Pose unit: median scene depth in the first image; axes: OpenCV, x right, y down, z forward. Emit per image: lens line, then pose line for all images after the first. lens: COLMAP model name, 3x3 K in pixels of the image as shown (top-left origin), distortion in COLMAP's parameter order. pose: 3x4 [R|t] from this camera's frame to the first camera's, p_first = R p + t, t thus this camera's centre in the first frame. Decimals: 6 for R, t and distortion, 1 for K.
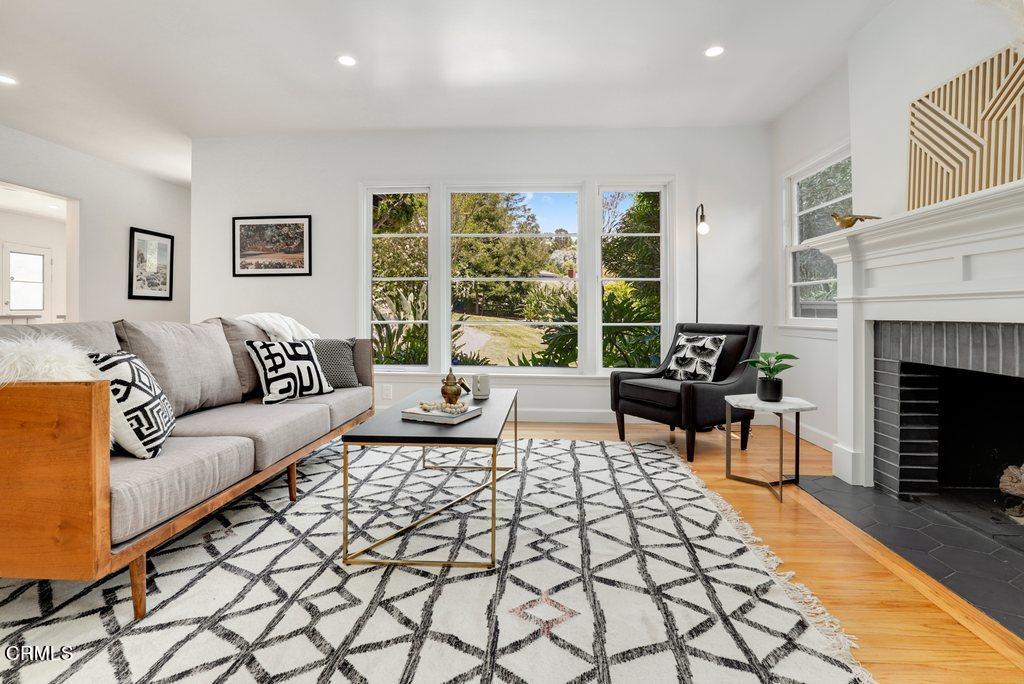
lens RADIAL K [[477.9, 0, 519.9], [0, 477.9, 341.8], [0, 0, 1]] dist [-0.034136, 0.010581]
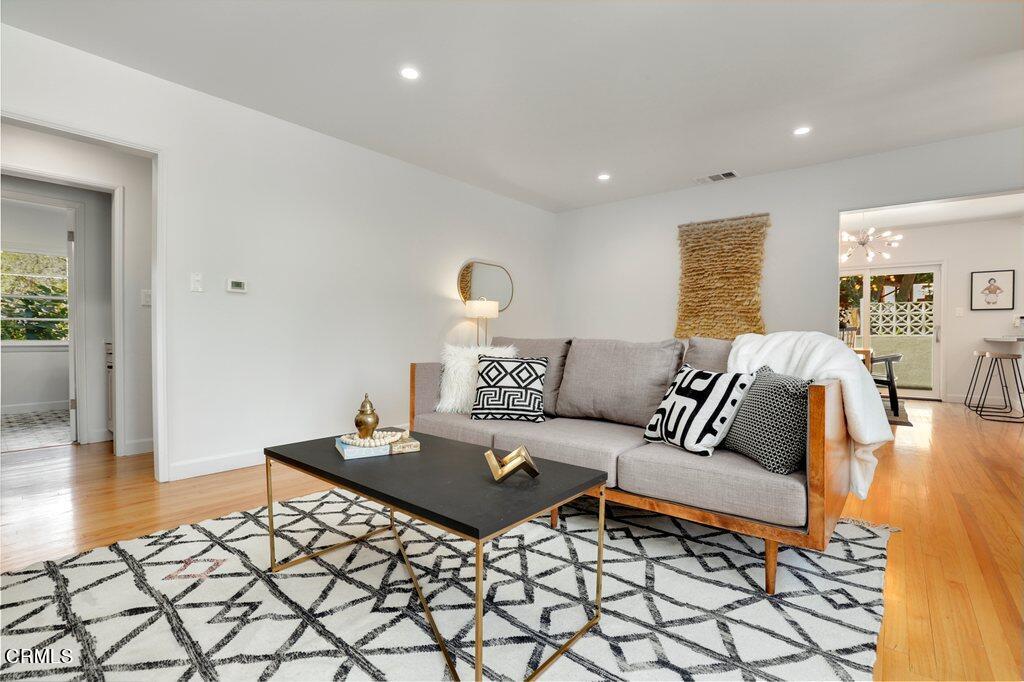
lens RADIAL K [[460.2, 0, 512.0], [0, 460.2, 341.0], [0, 0, 1]] dist [-0.037115, 0.008140]
pose [[-0.591006, 0.005509, -0.806649, 0.341643], [-0.050348, 0.997775, 0.043702, -0.083560], [0.805095, 0.066441, -0.589413, 1.549696]]
